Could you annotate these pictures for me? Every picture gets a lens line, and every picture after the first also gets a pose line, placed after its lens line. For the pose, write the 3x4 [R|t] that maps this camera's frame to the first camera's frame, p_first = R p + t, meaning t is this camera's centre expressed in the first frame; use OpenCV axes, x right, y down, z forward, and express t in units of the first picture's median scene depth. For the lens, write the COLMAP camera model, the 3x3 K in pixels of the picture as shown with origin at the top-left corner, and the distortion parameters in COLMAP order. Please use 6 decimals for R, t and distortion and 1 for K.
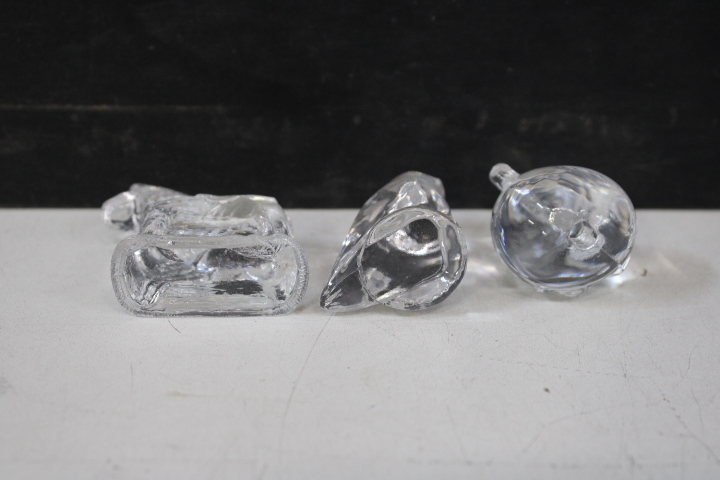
lens RADIAL K [[1043.5, 0, 359.8], [0, 1043.5, 237.6], [0, 0, 1]] dist [-0.029167, 0.000000]
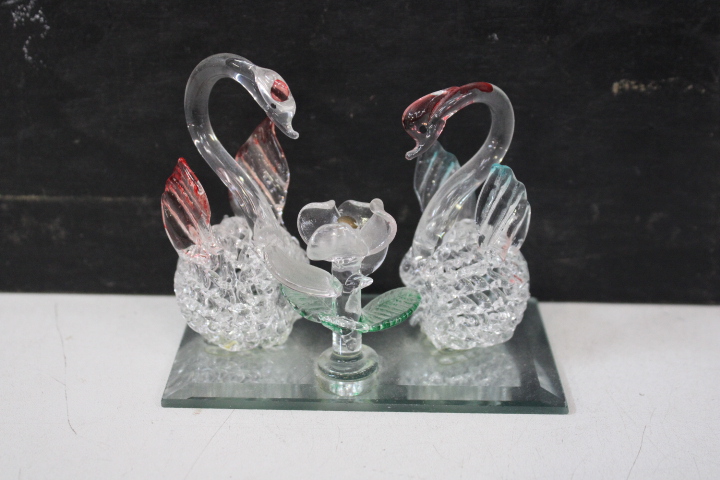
lens RADIAL K [[1063.3, 0, 361.0], [0, 1063.3, 232.2], [0, 0, 1]] dist [-0.026021, 0.000000]
pose [[0.999050, 0.015524, -0.040714, 0.120729], [-0.016441, 0.999616, -0.022298, -0.072809], [0.040353, 0.022947, 0.998922, -0.029223]]
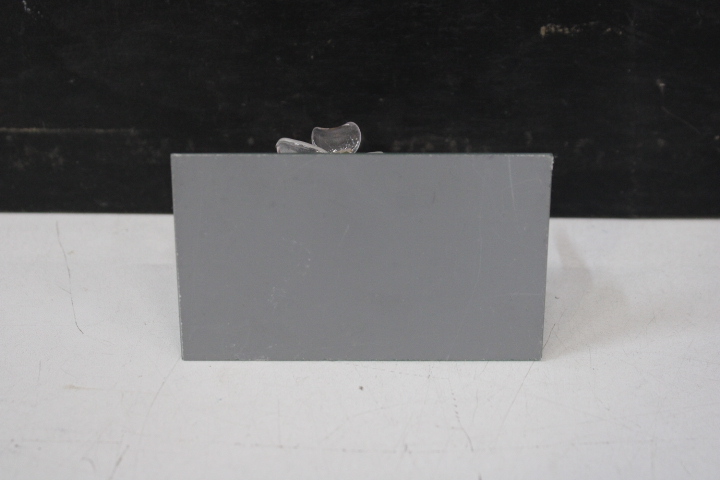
lens RADIAL K [[1212.3, 0, 360.3], [0, 1212.3, 234.2], [0, 0, 1]] dist [0.006086, 0.000000]
pose [[0.998757, 0.011892, -0.048398, 0.187059], [-0.008015, 0.996801, 0.079517, -0.119383], [0.049189, -0.079030, 0.995658, -0.344666]]
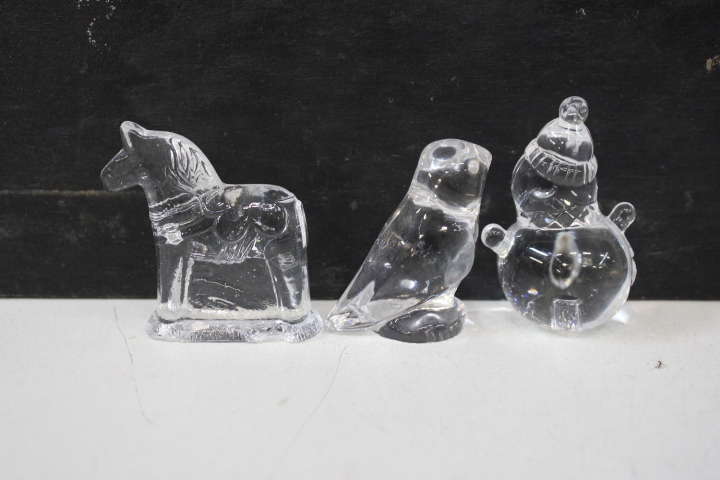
lens RADIAL K [[1043.5, 0, 361.1], [0, 1043.5, 237.2], [0, 0, 1]] dist [-0.029167, 0.000000]
pose [[0.999294, -0.002146, -0.037497, 0.040273], [-0.002029, 0.993824, -0.110947, 0.022755], [0.037503, 0.110945, 0.993119, 0.054327]]
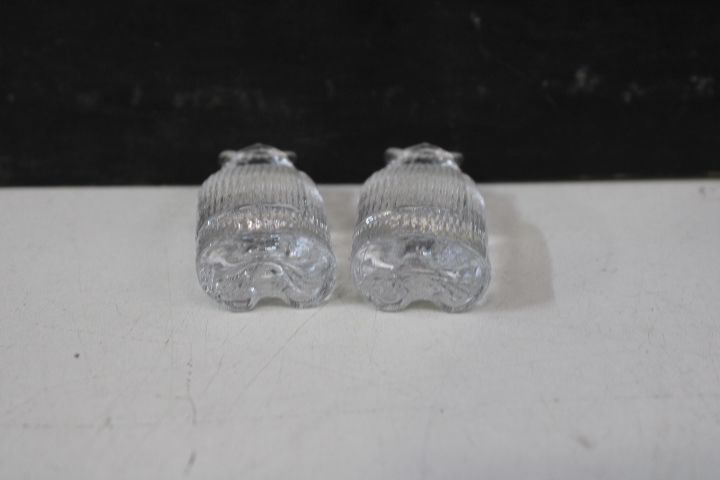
lens RADIAL K [[1063.3, 0, 349.7], [0, 1063.3, 248.1], [0, 0, 1]] dist [-0.026021, 0.000000]
pose [[0.999323, -0.010063, -0.035384, 0.362123], [0.010221, 0.999939, 0.004296, 0.031131], [0.035339, -0.004654, 0.999365, -0.008524]]
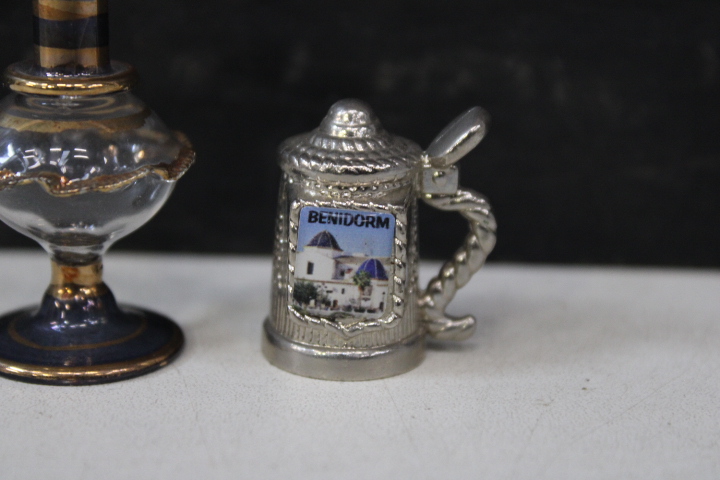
lens RADIAL K [[1576.0, 0, 356.9], [0, 1576.0, 239.2], [0, 0, 1]] dist [0.058462, 0.000000]
pose [[0.998335, 0.022861, -0.052957, 0.187433], [-0.029674, 0.990850, -0.131668, 0.060846], [0.049462, 0.133020, 0.989878, 0.308780]]
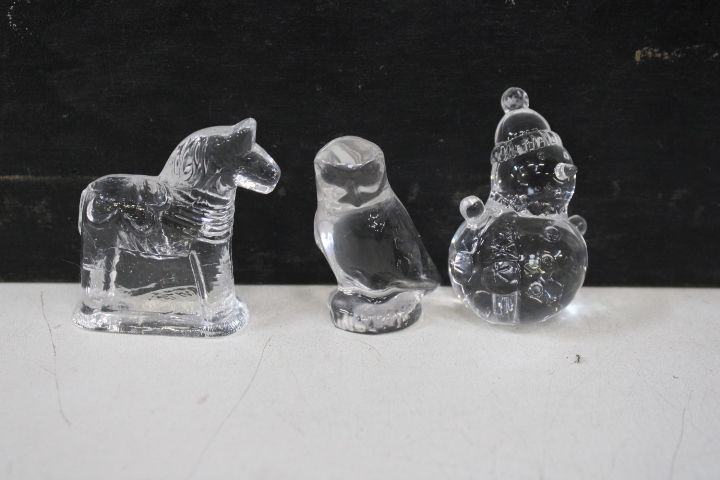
lens RADIAL K [[1043.5, 0, 359.8], [0, 1043.5, 236.0], [0, 0, 1]] dist [-0.029167, 0.000000]
pose [[0.999952, 0.006483, -0.007283, 0.076564], [-0.006784, 0.999090, -0.042103, -0.033402], [0.007004, 0.042150, 0.999087, 0.051307]]
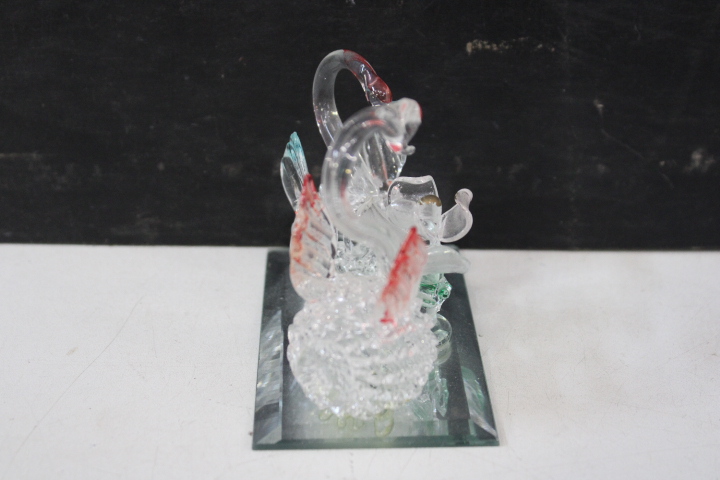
lens RADIAL K [[1212.3, 0, 356.8], [0, 1212.3, 230.0], [0, 0, 1]] dist [0.006086, 0.000000]
pose [[0.997116, 0.012625, -0.074841, 0.297972], [-0.009489, 0.999068, 0.042112, -0.103278], [0.075302, -0.041281, 0.996306, -0.241277]]
